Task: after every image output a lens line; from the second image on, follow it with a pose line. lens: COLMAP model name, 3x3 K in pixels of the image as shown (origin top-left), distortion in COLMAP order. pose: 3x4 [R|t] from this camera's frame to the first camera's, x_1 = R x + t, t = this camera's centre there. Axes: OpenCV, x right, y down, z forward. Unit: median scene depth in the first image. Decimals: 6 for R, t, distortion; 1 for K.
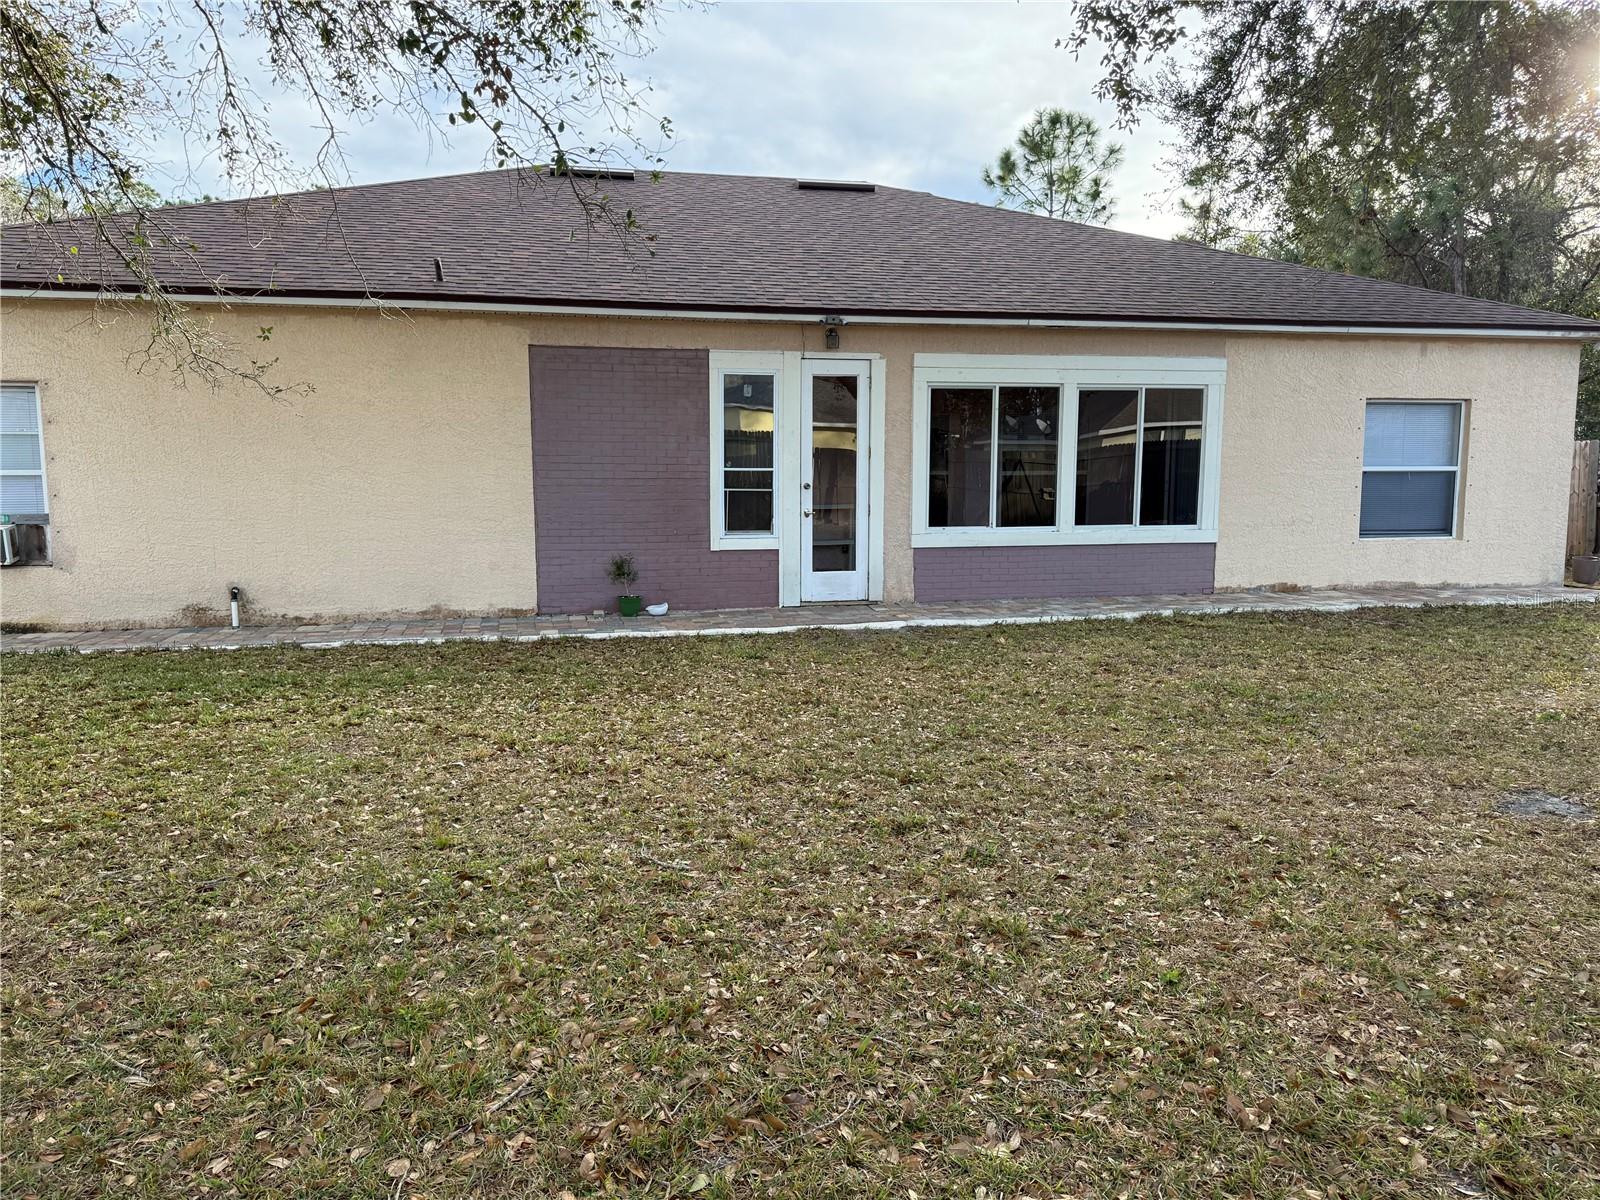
lens RADIAL K [[1112.3, 0, 800.0], [0, 1112.3, 600.0], [0, 0, 1]] dist [0.138749, -0.217620]
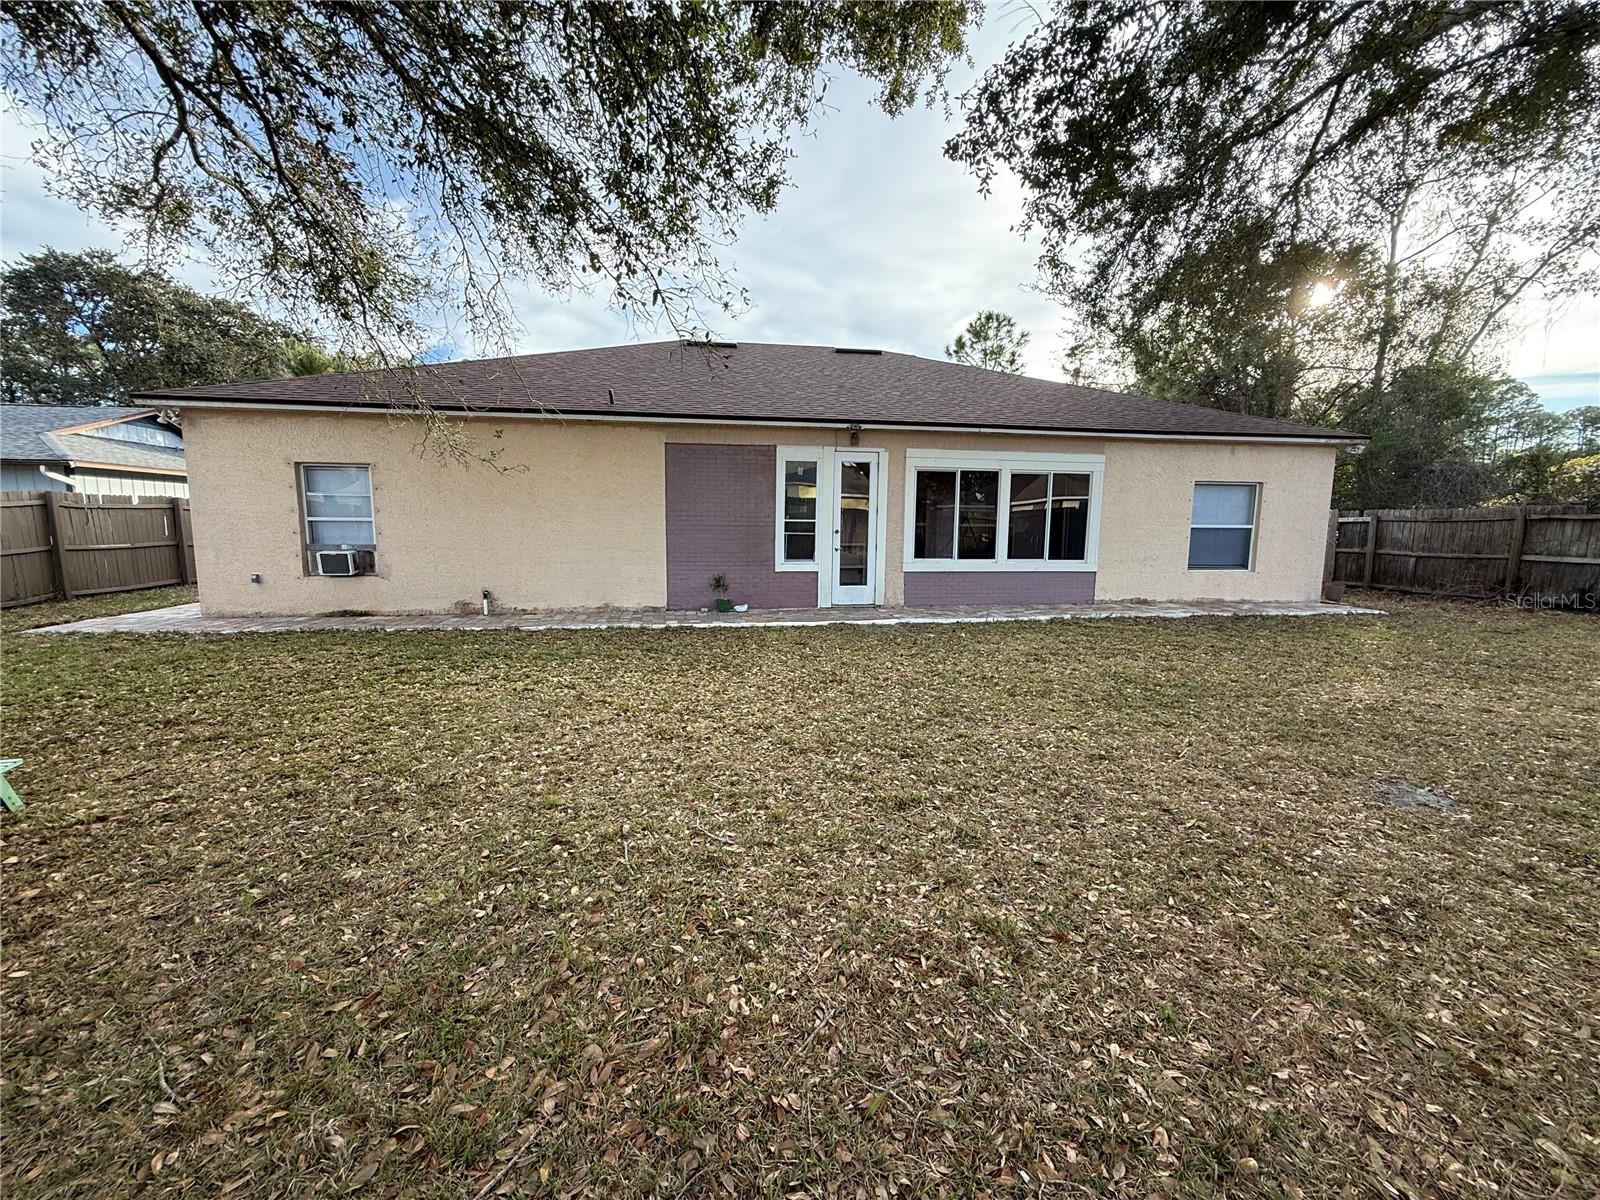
lens RADIAL K [[637.1, 0, 792.7], [0, 637.1, 596.1], [0, 0, 1]] dist [-0.000222, 0.000086]
pose [[0.997805, 0.018507, -0.063585, 0.003311], [-0.018437, 0.999829, 0.001684, -0.013739], [0.063605, -0.000508, 0.997975, 0.115500]]
